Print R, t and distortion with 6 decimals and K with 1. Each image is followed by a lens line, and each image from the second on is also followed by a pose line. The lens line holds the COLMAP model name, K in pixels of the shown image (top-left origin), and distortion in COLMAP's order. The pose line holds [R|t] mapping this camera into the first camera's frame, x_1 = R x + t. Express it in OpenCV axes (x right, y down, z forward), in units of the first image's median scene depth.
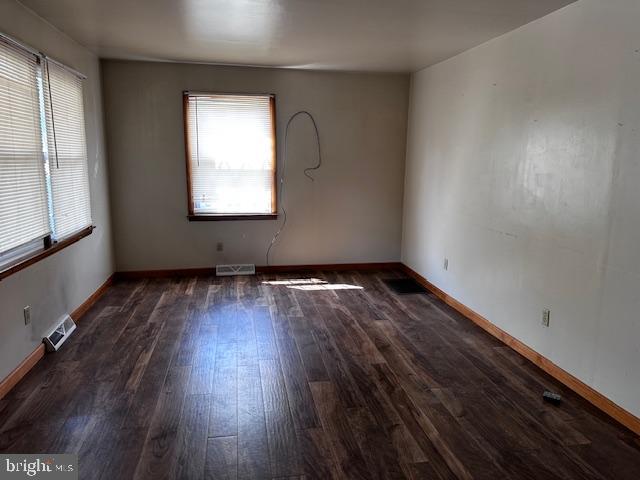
lens RADIAL K [[447.6, 0, 320.0], [0, 447.6, 240.0], [0, 0, 1]] dist [0.075397, -0.101733]
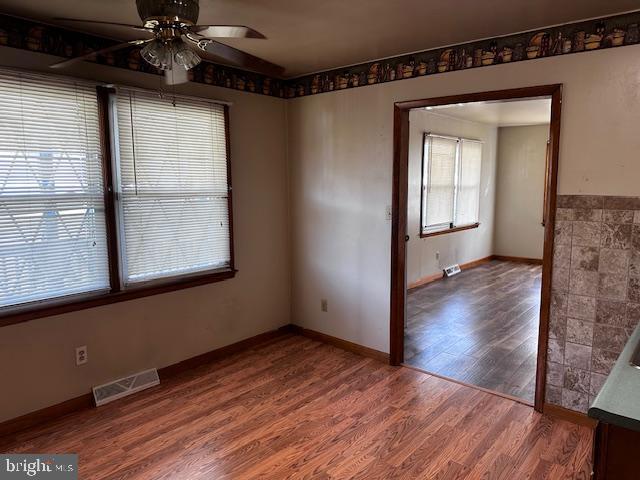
lens RADIAL K [[444.9, 0, 323.5], [0, 444.9, 235.7], [0, 0, 1]] dist [0.078234, -0.103528]
pose [[0.618305, 0.085771, -0.781244, 0.451345], [-0.128482, 0.991686, 0.007189, 0.075405], [0.775365, 0.095931, 0.624185, -0.517429]]
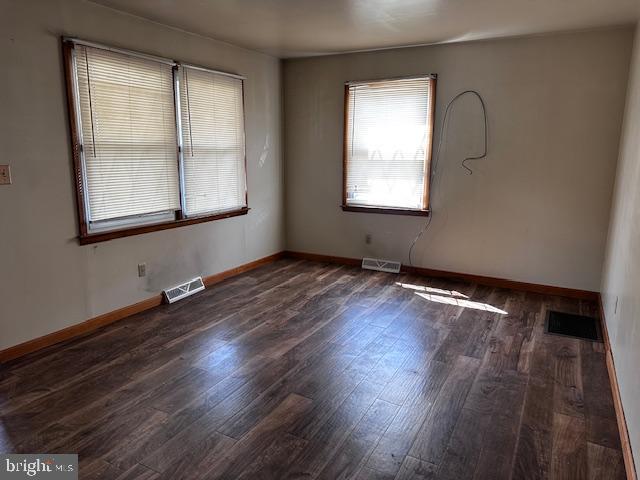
lens RADIAL K [[447.6, 0, 320.0], [0, 447.6, 240.0], [0, 0, 1]] dist [0.075397, -0.101733]
pose [[0.774608, 0.121309, -0.620699, 0.324861], [-0.110481, 0.992296, 0.056058, -0.028825], [0.622718, 0.025153, 0.782042, 0.187375]]
